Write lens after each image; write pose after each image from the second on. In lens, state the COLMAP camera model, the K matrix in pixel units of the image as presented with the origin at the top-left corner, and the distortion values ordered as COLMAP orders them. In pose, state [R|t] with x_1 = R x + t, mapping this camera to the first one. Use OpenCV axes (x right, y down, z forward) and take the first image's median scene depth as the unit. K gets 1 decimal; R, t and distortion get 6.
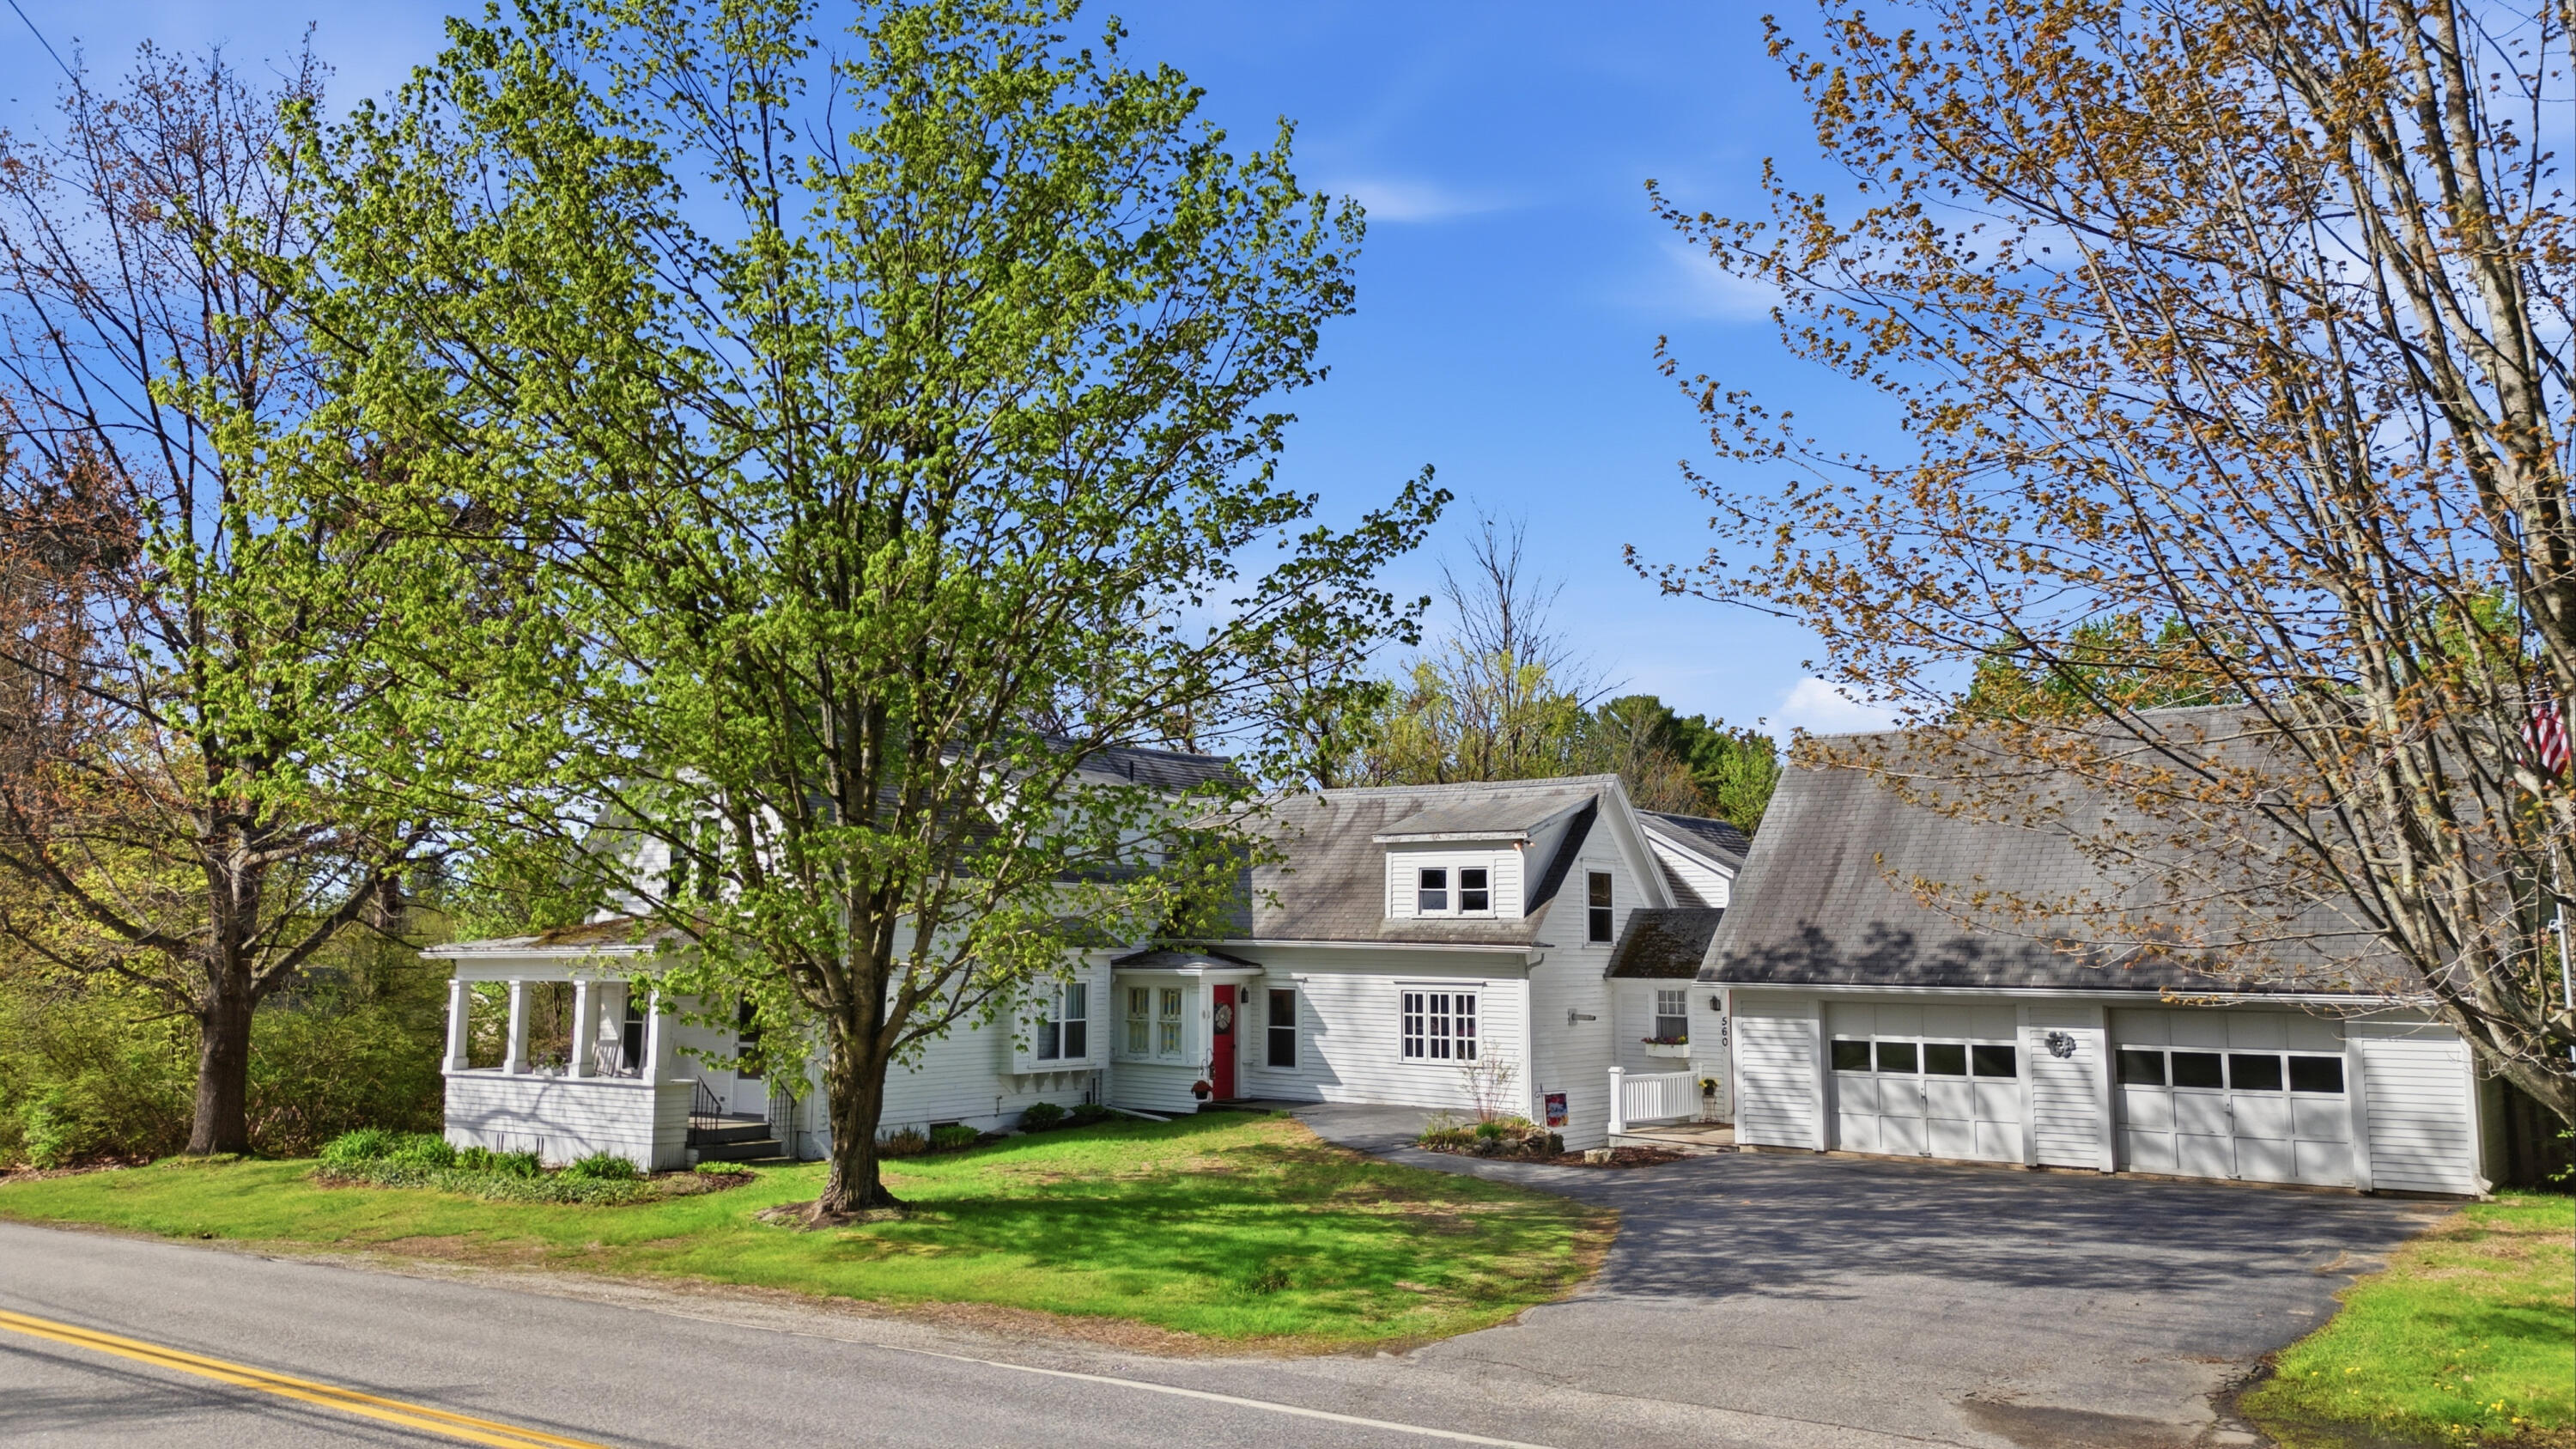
lens RADIAL K [[1892.0, 0, 1293.9], [0, 1892.0, 721.0], [0, 0, 1]] dist [0.065603, -0.057768]
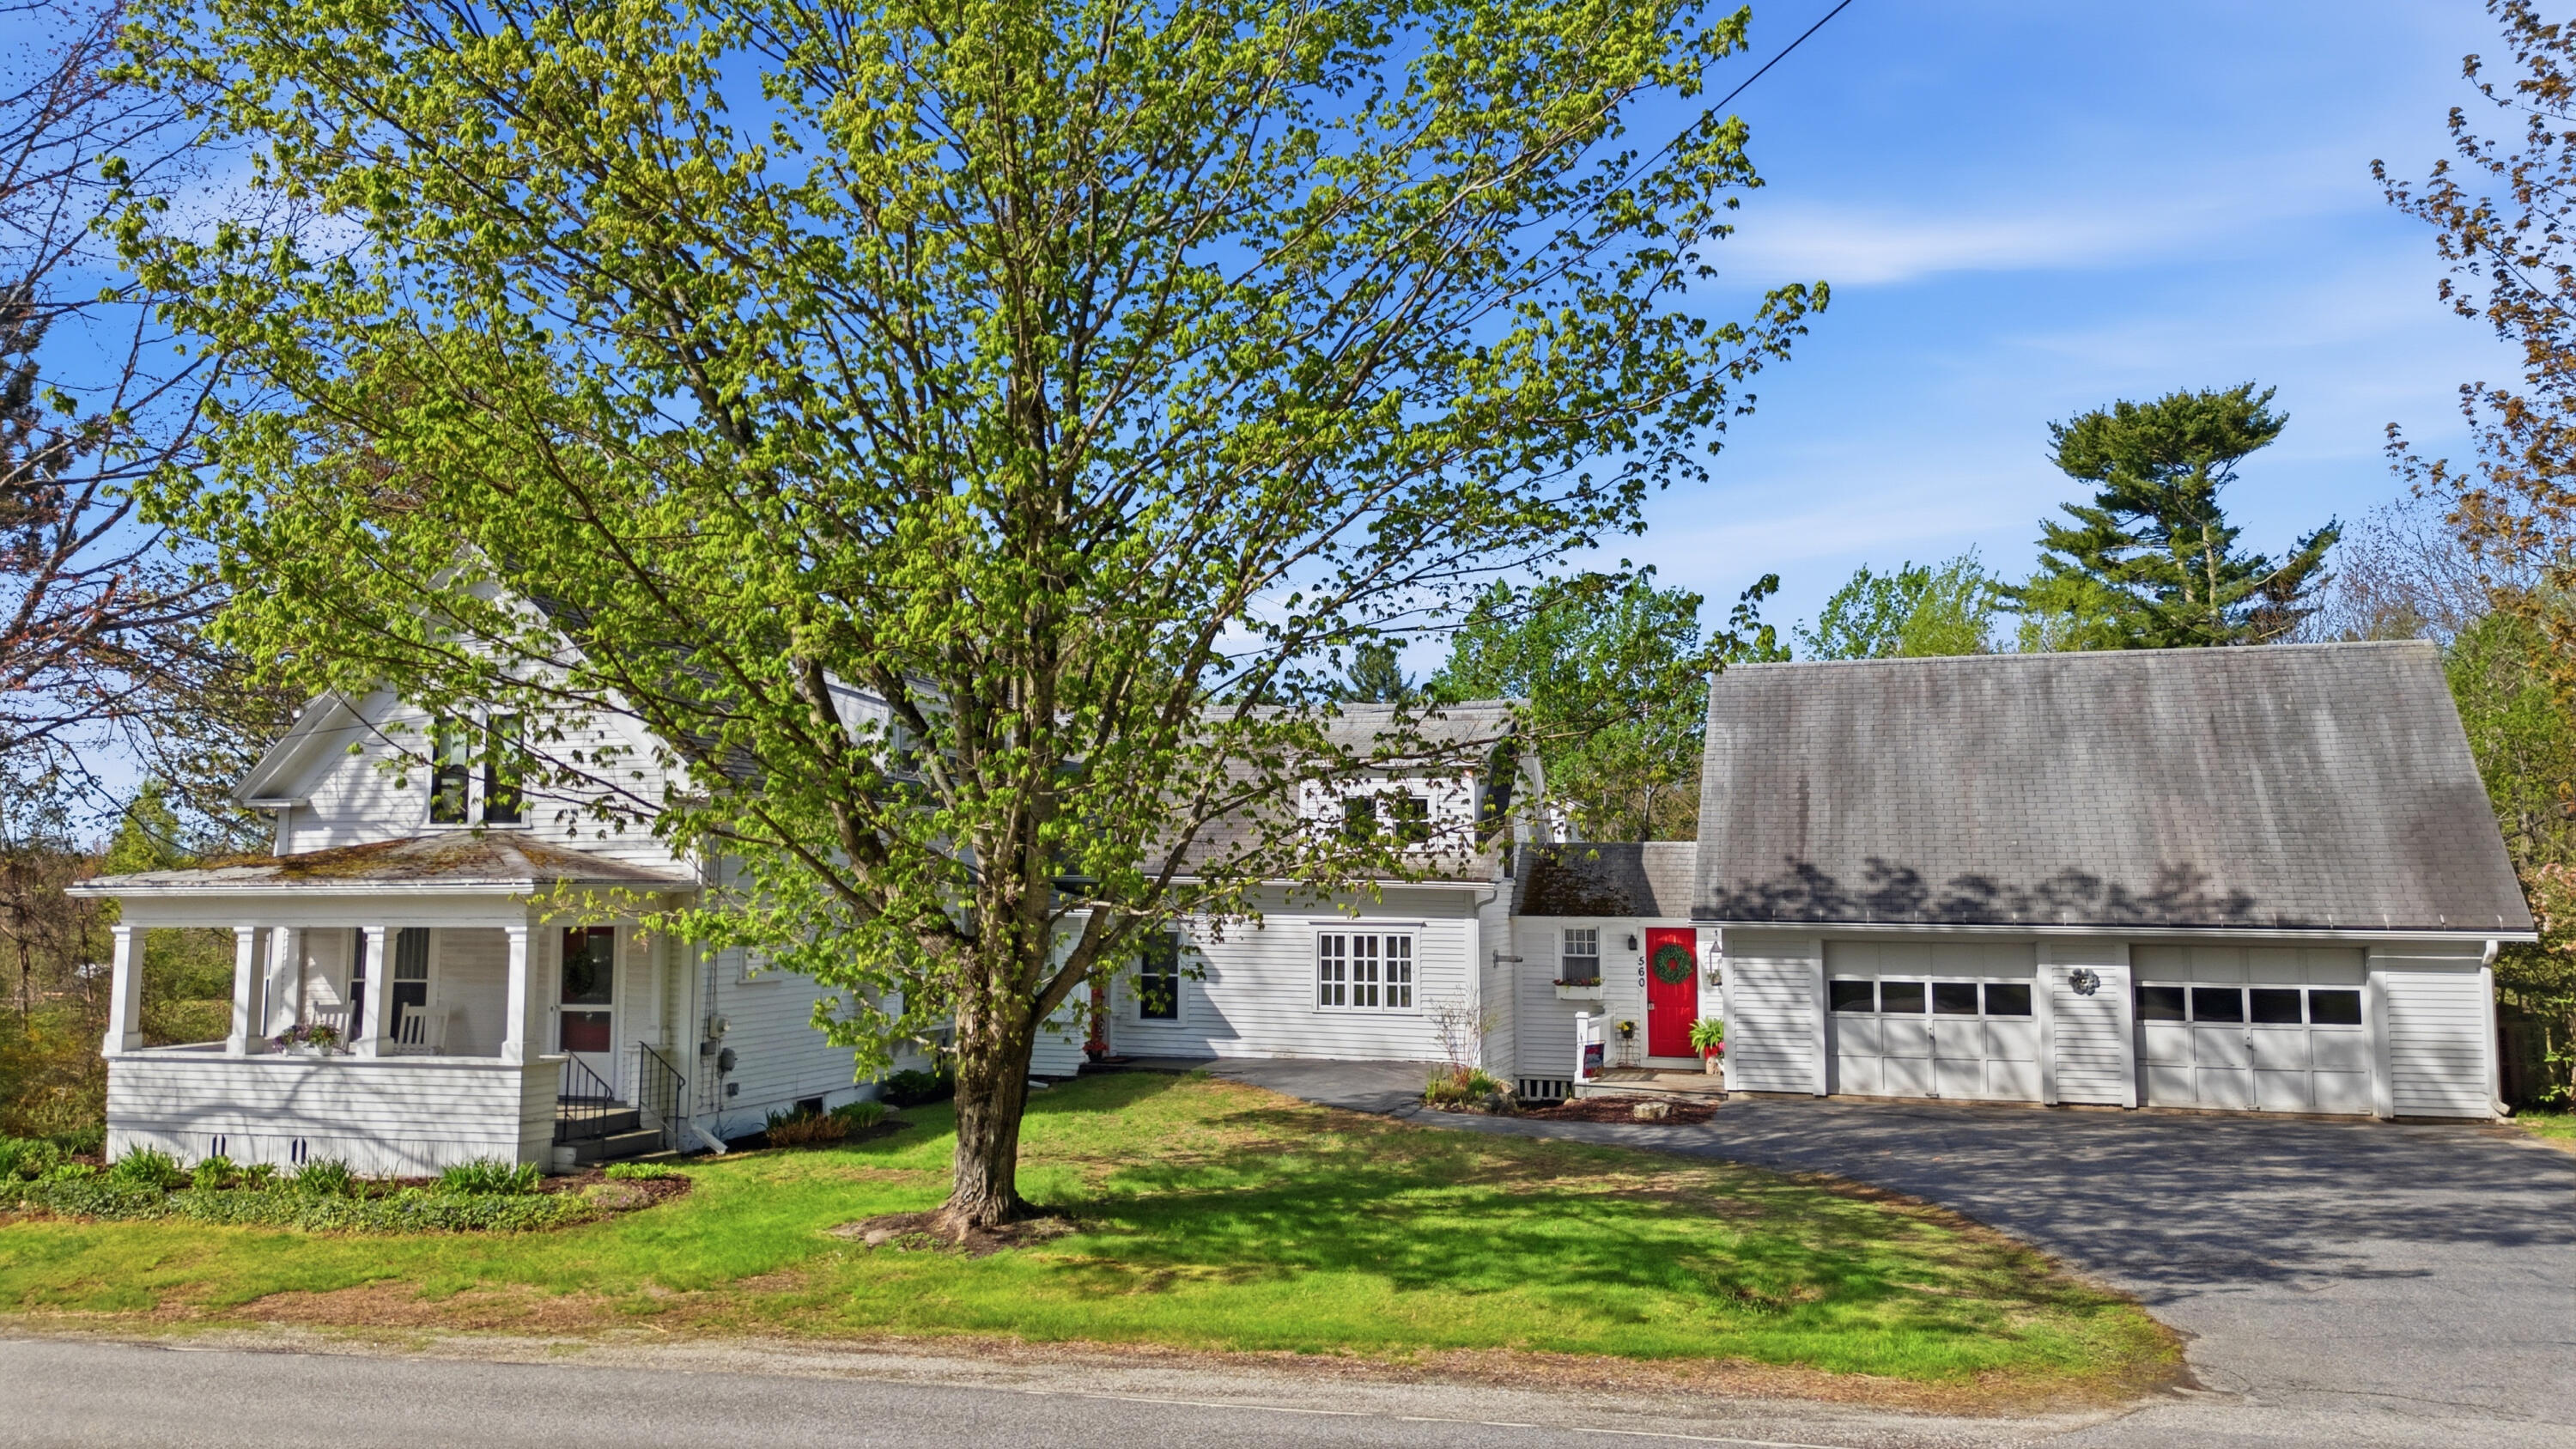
lens RADIAL K [[1892.0, 0, 1295.2], [0, 1892.0, 710.0], [0, 0, 1]] dist [0.065603, -0.057768]
pose [[0.939562, 0.032831, 0.340802, -0.305091], [-0.042237, 0.998903, 0.020213, 0.023263], [-0.339765, -0.033386, 0.939918, 0.193632]]
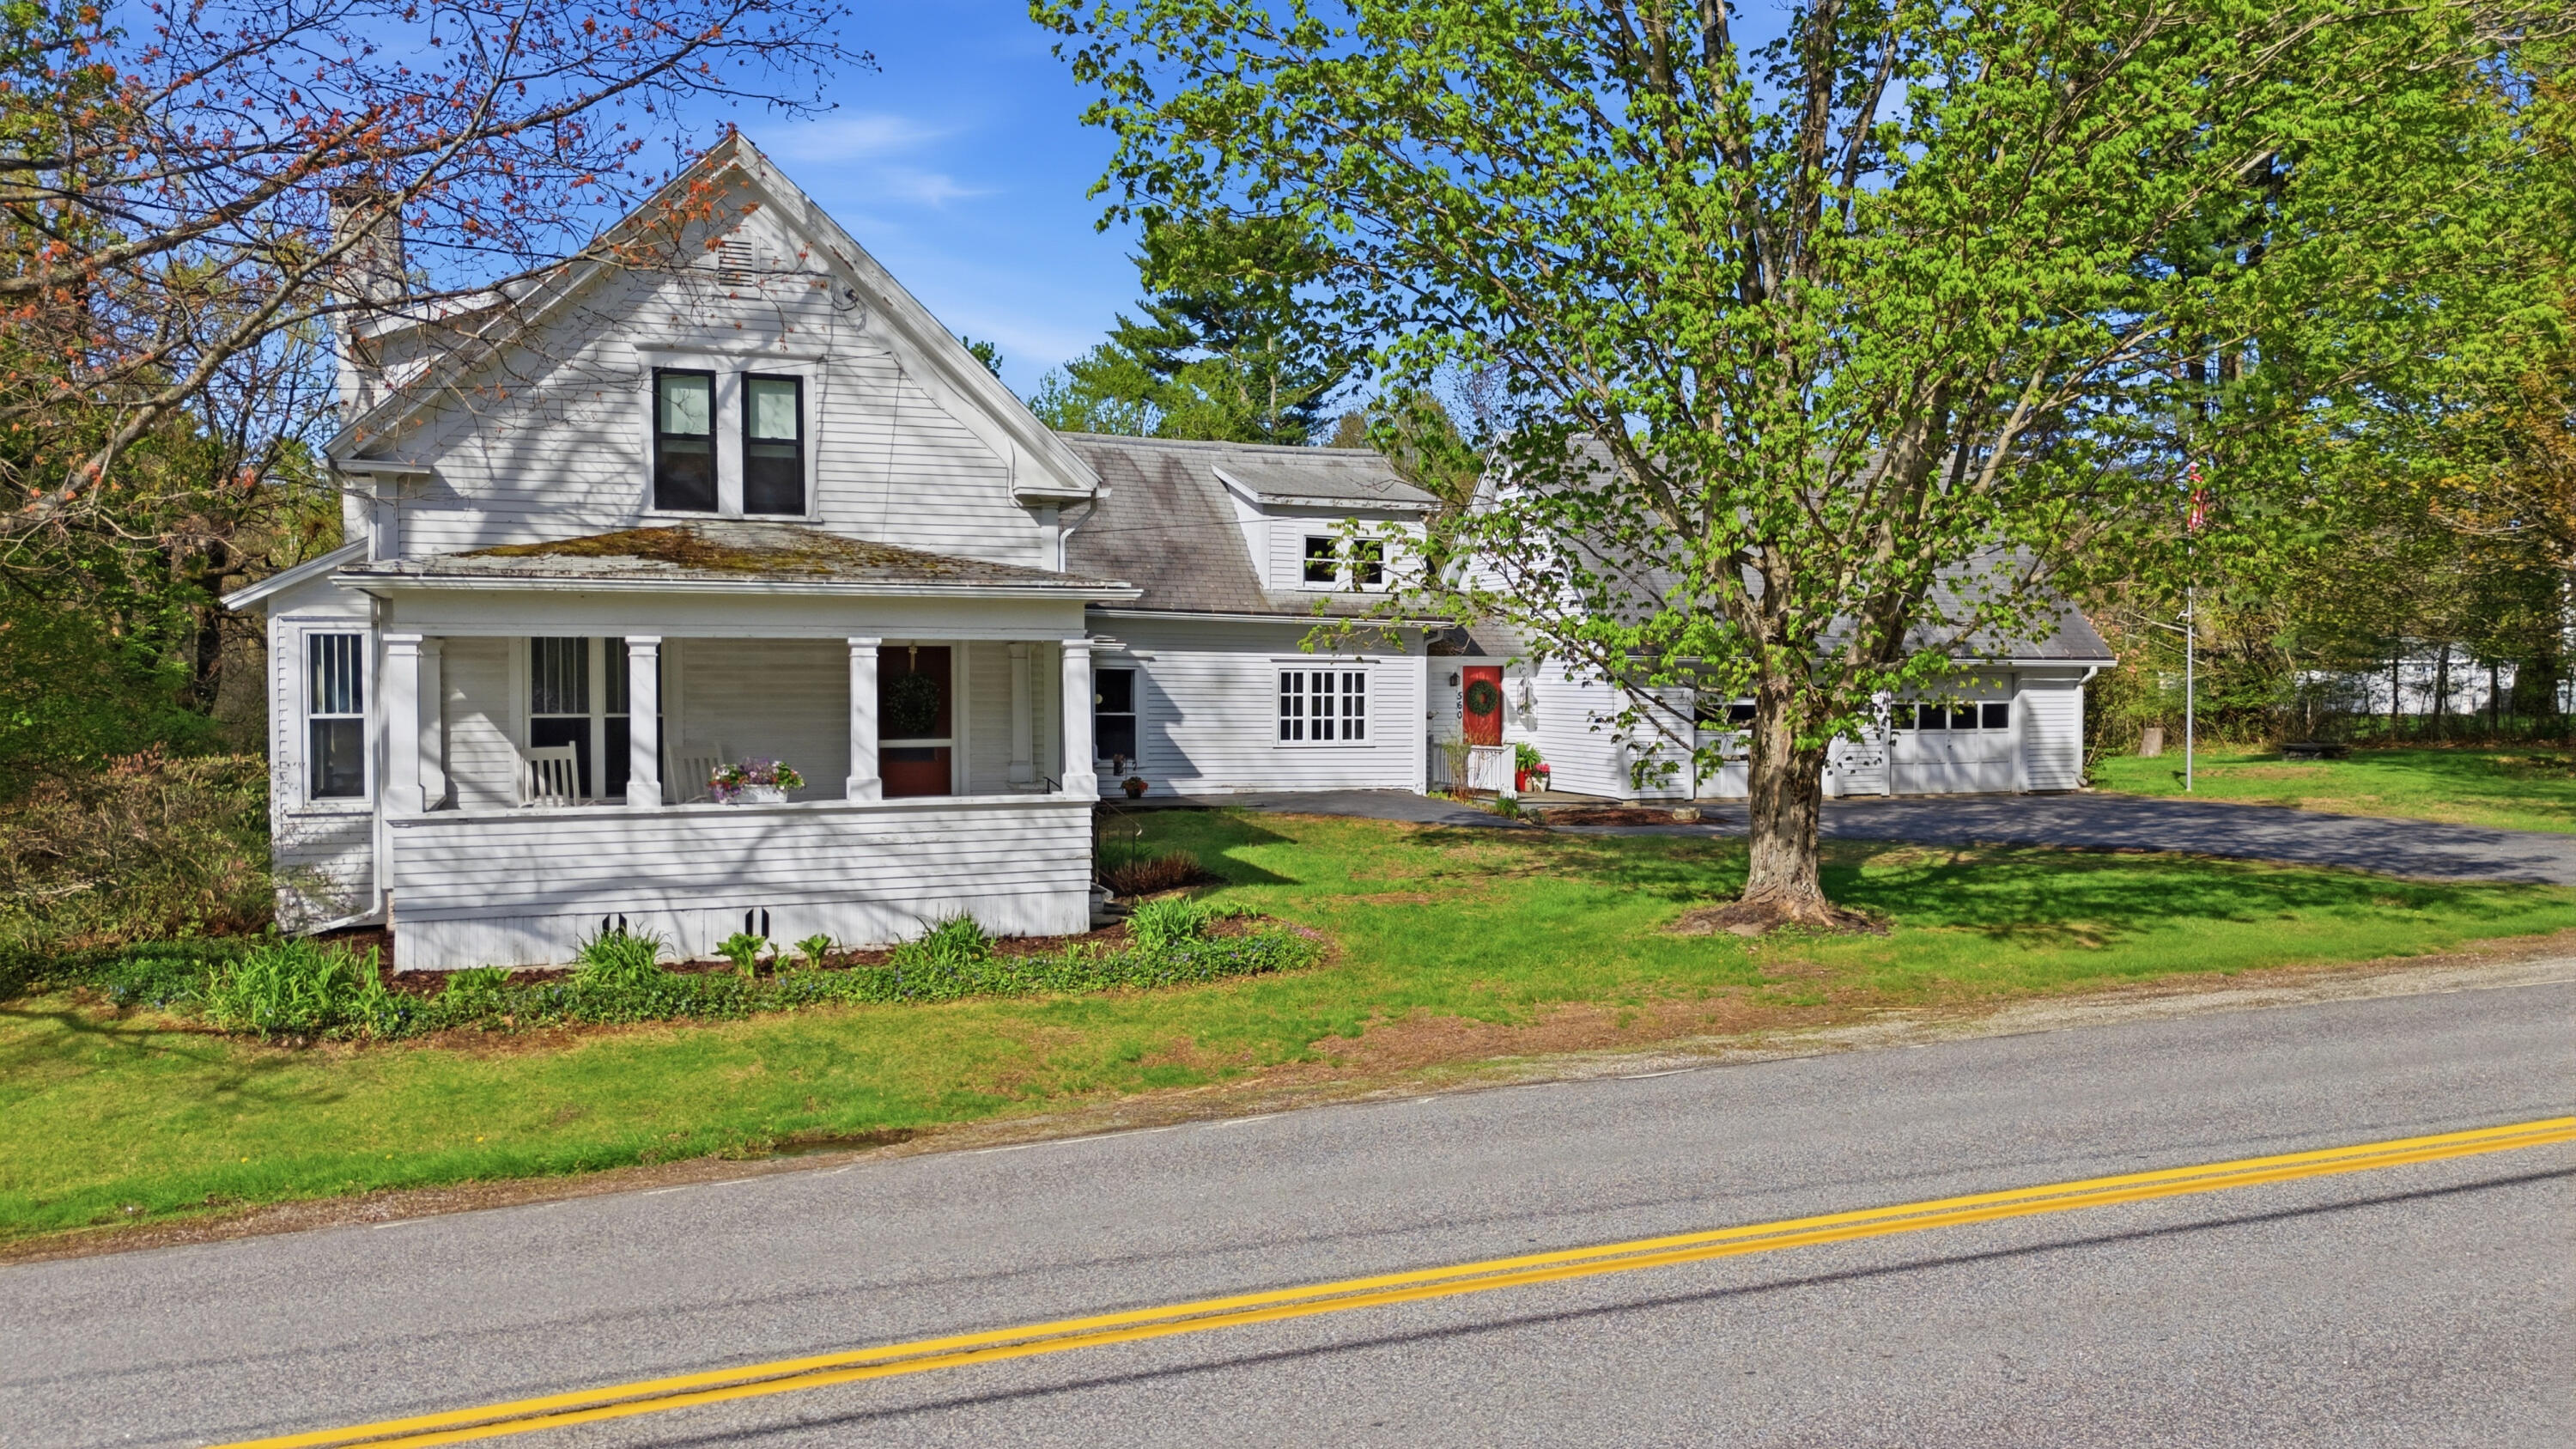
lens RADIAL K [[1892.0, 0, 1287.1], [0, 1892.0, 730.5], [0, 0, 1]] dist [0.065603, -0.057768]
pose [[0.531674, -0.026381, 0.846538, -0.821971], [-0.105747, 0.989626, 0.097255, 0.097110], [-0.840322, -0.141227, 0.523368, 0.607065]]
